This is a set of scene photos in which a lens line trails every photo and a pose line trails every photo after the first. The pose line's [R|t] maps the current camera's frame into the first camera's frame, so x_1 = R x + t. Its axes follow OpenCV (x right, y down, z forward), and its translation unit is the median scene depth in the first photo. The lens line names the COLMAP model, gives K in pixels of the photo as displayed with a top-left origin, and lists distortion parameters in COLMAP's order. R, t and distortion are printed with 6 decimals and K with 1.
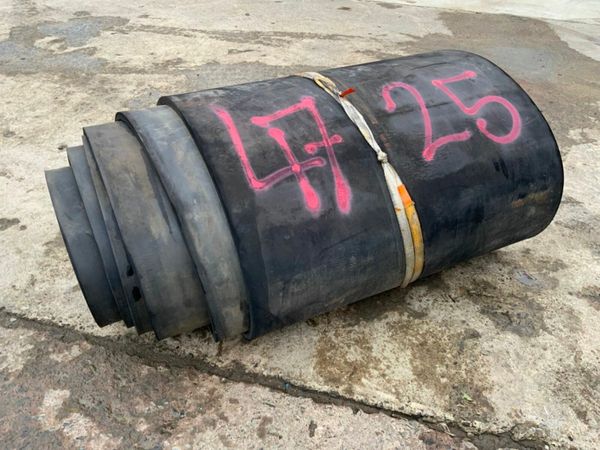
lens RADIAL K [[495.1, 0, 300.0], [0, 495.1, 225.0], [0, 0, 1]] dist [0.059427, -0.116693]
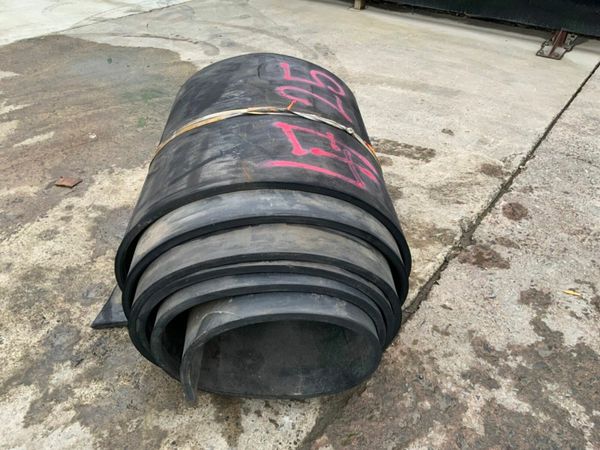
lens RADIAL K [[495.1, 0, 300.0], [0, 495.1, 225.0], [0, 0, 1]] dist [0.059427, -0.116693]
pose [[0.369105, -0.567074, 0.736334, -0.929396], [0.567829, 0.764808, 0.304365, -0.391330], [-0.735752, 0.305769, 0.604296, 0.340587]]
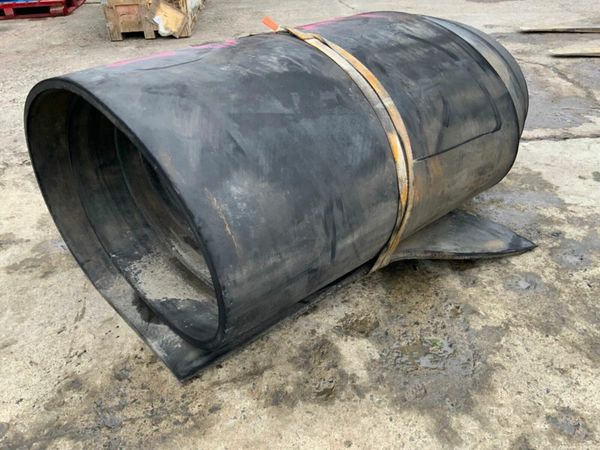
lens RADIAL K [[495.1, 0, 300.0], [0, 495.1, 225.0], [0, 0, 1]] dist [0.059427, -0.116693]
pose [[-0.949049, 0.163224, -0.269562, 0.354318], [-0.202601, 0.339146, 0.918658, -1.003140], [0.241368, 0.926465, -0.288797, 1.614138]]
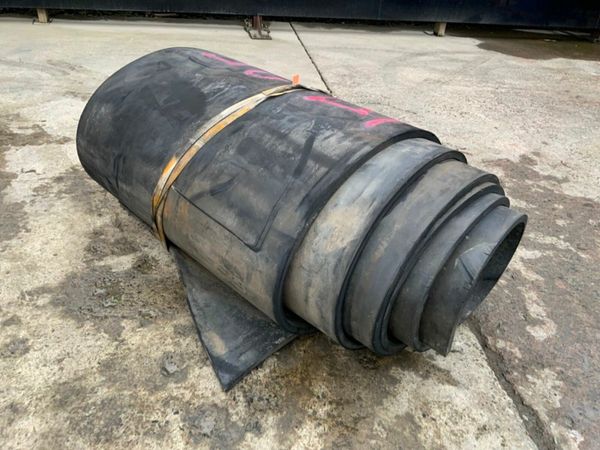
lens RADIAL K [[496.6, 0, 300.0], [0, 496.6, 225.0], [0, 0, 1]] dist [0.093171, -0.188686]
pose [[-0.381757, -0.547615, 0.744566, -0.964859], [0.509815, 0.547182, 0.663837, -0.847128], [-0.770941, 0.633016, 0.070292, 1.106211]]
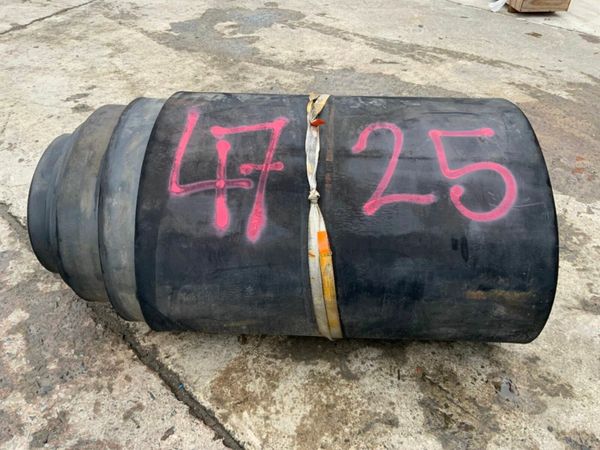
lens RADIAL K [[495.1, 0, 300.0], [0, 495.1, 225.0], [0, 0, 1]] dist [0.059427, -0.116693]
pose [[0.878880, 0.285501, -0.382176, 0.474843], [-0.285535, 0.956612, 0.057993, -0.122275], [0.382151, 0.058156, 0.922268, 0.121732]]
